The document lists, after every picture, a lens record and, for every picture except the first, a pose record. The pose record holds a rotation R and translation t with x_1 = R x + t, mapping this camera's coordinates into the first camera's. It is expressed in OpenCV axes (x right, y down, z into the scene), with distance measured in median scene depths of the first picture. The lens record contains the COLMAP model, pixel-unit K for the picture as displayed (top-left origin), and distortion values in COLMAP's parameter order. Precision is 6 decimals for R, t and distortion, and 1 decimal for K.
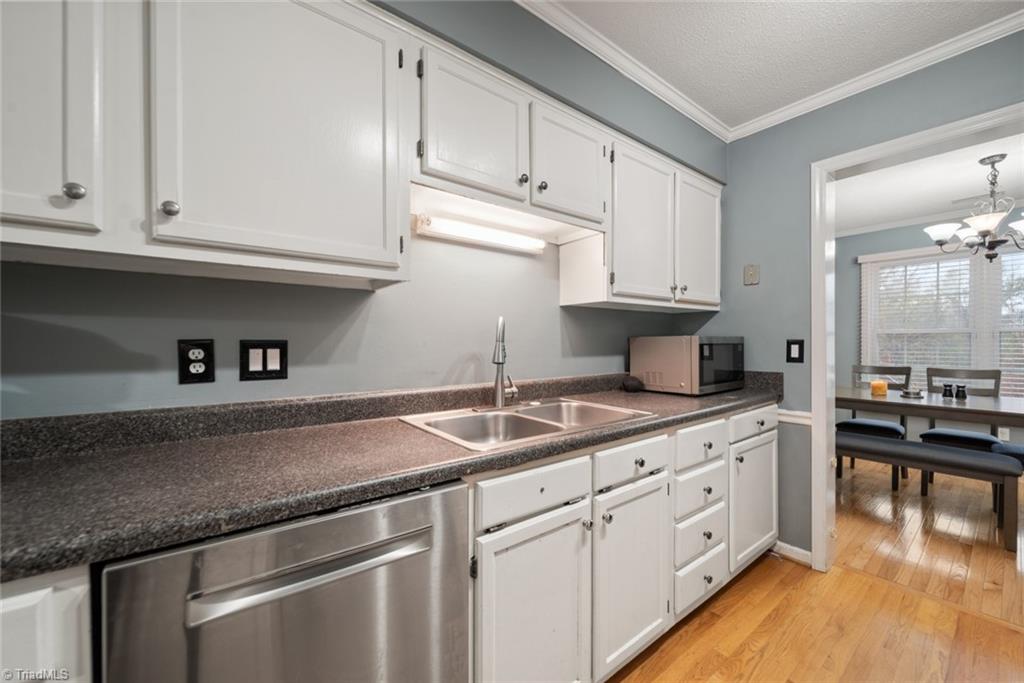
lens RADIAL K [[390.3, 0, 515.1], [0, 390.3, 344.5], [0, 0, 1]] dist [-0.003643, -0.000609]
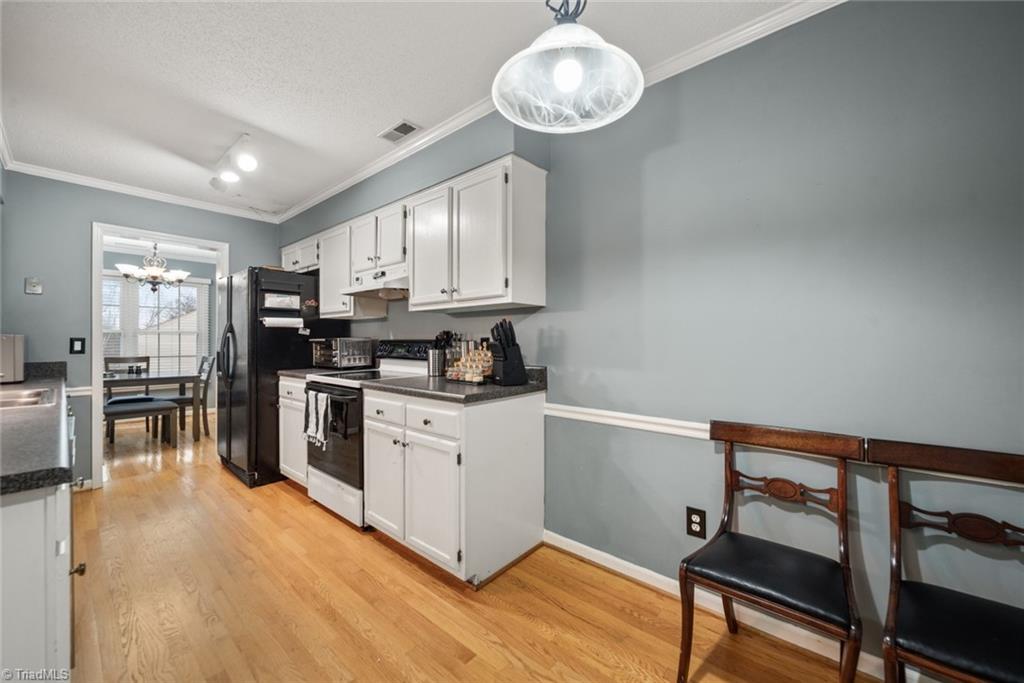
lens RADIAL K [[390.3, 0, 522.4], [0, 390.3, 339.0], [0, 0, 1]] dist [-0.003643, -0.000609]
pose [[-0.209089, 0.002799, 0.977893, -1.046615], [0.001627, 0.999996, -0.002514, -0.002311], [-0.977895, 0.001065, -0.209093, -0.314453]]
